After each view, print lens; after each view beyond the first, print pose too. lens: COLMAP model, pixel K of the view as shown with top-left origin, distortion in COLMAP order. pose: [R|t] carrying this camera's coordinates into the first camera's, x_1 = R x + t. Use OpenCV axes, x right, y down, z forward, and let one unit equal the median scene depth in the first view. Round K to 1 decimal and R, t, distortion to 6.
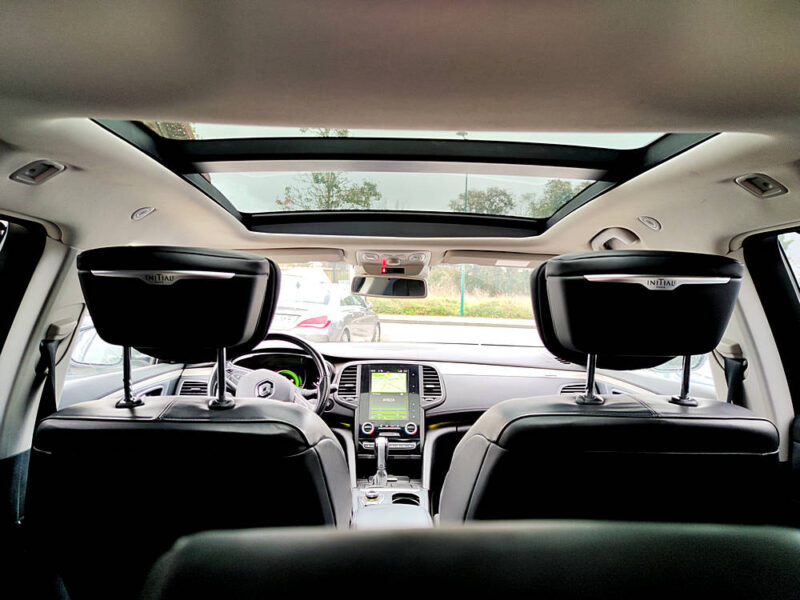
lens RADIAL K [[566.0, 0, 400.0], [0, 566.0, 300.0], [0, 0, 1]] dist [0.008720, 0.001095]
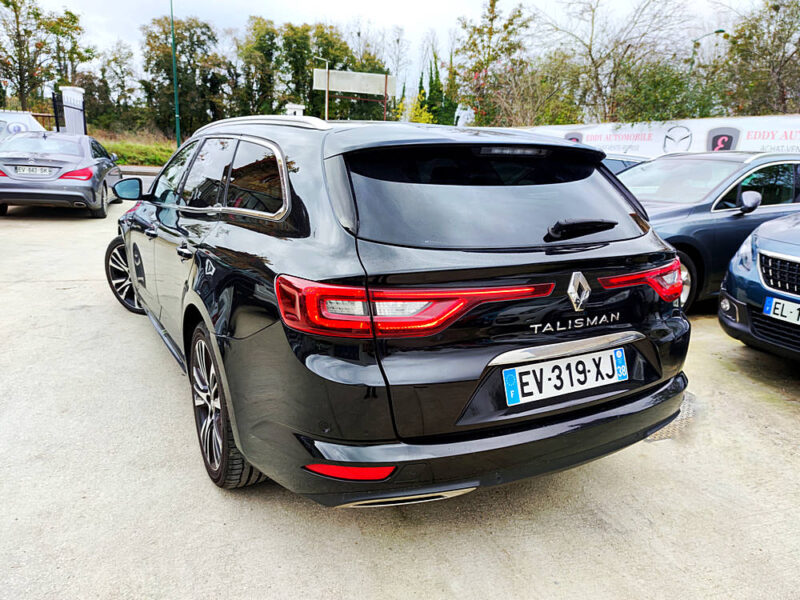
lens RADIAL K [[566.0, 0, 400.0], [0, 566.0, 300.0], [0, 0, 1]] dist [0.008720, 0.001095]
pose [[0.881741, -0.103498, 0.460240, -0.129541], [-0.018436, 0.967329, 0.252852, -0.013080], [-0.471373, -0.231435, 0.851026, -0.248110]]
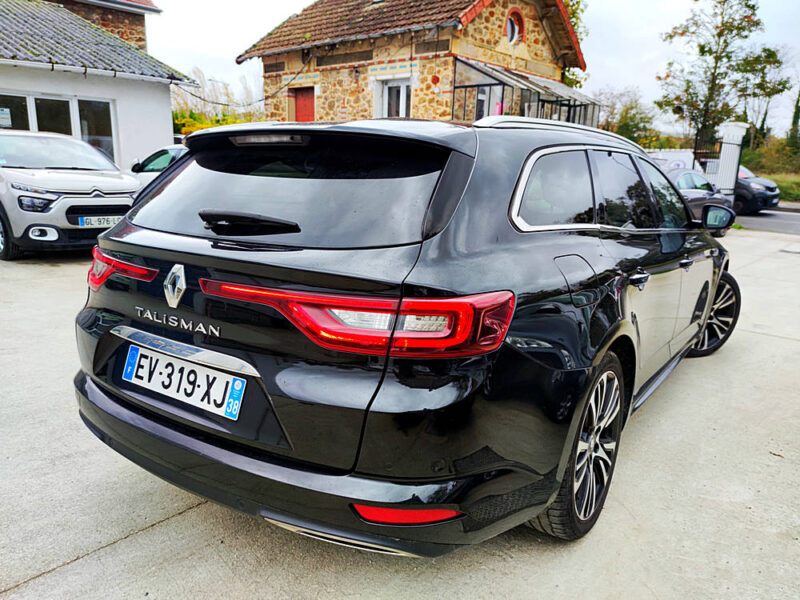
lens RADIAL K [[566.0, 0, 400.0], [0, 566.0, 300.0], [0, 0, 1]] dist [0.008720, 0.001095]
pose [[0.844074, 0.134594, -0.519060, -0.061049], [-0.022406, 0.975994, 0.216643, -0.010749], [0.535758, -0.171233, 0.826827, -0.241306]]
